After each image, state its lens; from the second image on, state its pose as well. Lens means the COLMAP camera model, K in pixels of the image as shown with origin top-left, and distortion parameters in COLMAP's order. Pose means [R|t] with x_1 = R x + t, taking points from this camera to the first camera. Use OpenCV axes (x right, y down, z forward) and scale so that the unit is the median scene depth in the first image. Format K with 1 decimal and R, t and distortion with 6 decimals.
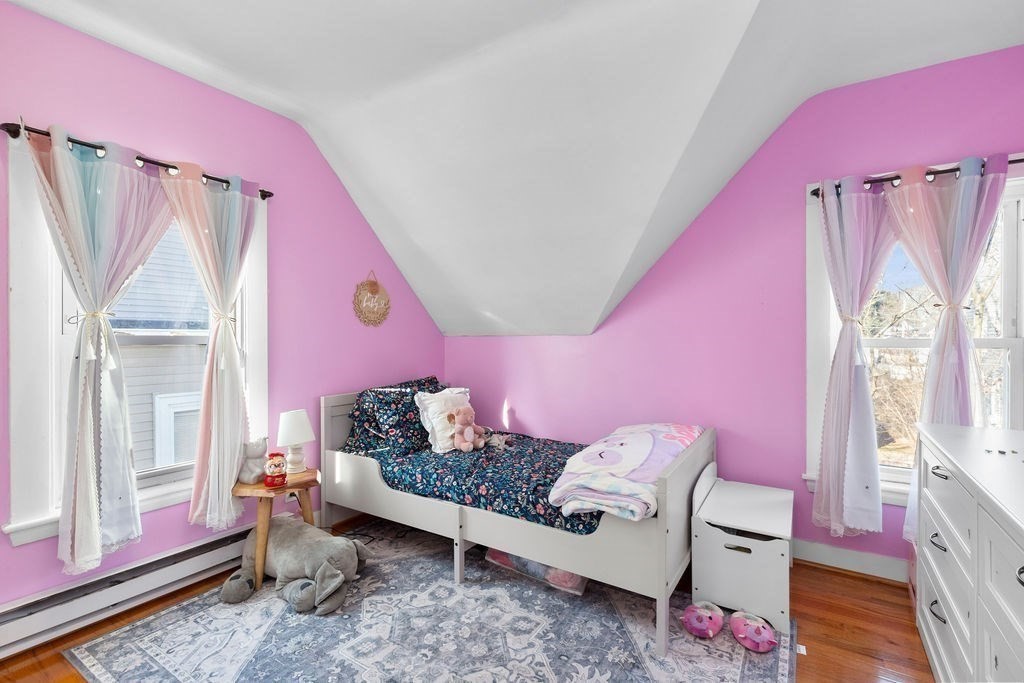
lens RADIAL K [[465.7, 0, 518.8], [0, 465.7, 340.8], [0, 0, 1]] dist [0.001547, -0.000196]
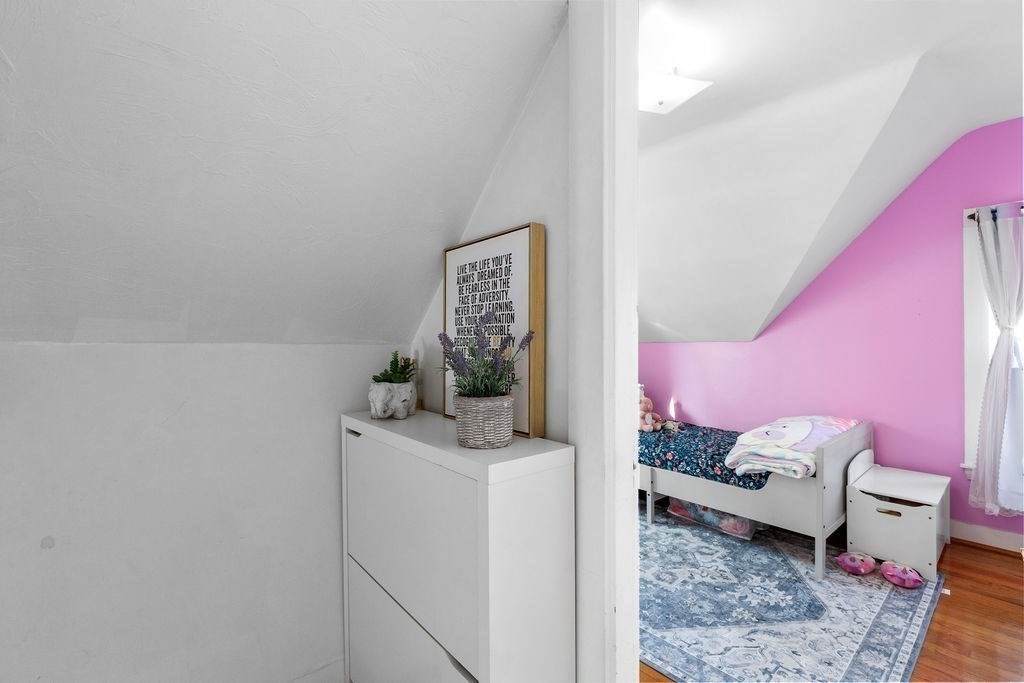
lens RADIAL K [[465.7, 0, 521.2], [0, 465.7, 345.0], [0, 0, 1]] dist [0.001547, -0.000196]
pose [[0.962646, 0.001265, -0.270759, -0.127334], [-0.002674, 0.999985, -0.004836, 0.005467], [0.270749, 0.005380, 0.962635, -0.425610]]
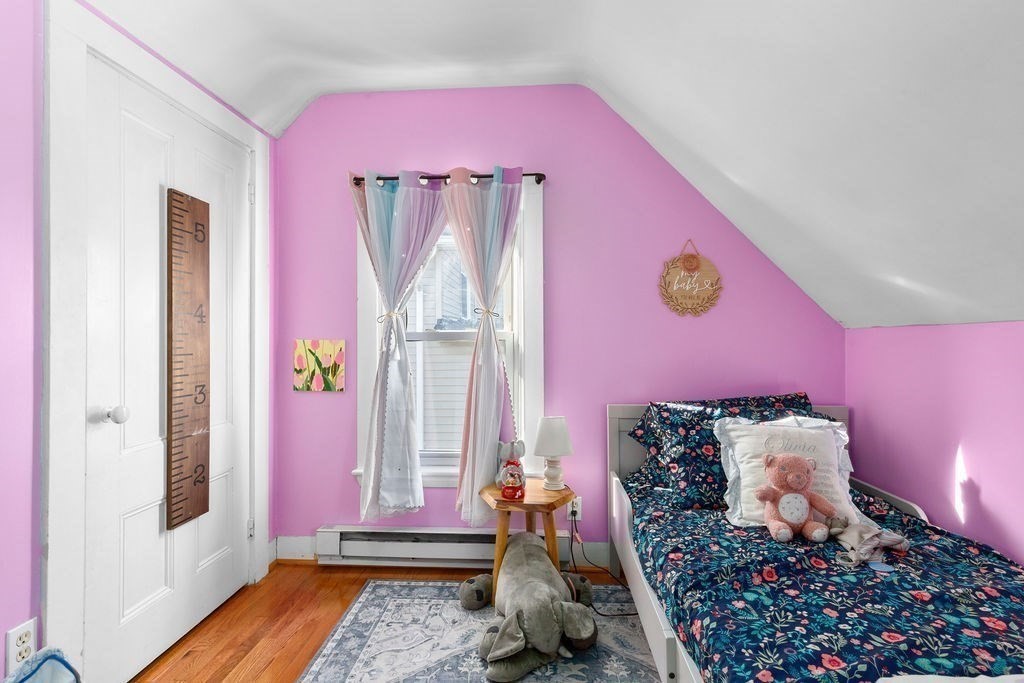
lens RADIAL K [[465.7, 0, 510.1], [0, 465.7, 333.8], [0, 0, 1]] dist [0.001547, -0.000196]
pose [[0.482712, -0.010313, -0.875719, 0.271457], [-0.000671, 0.999926, -0.012146, 0.008127], [0.875779, 0.006450, 0.482669, 0.585820]]
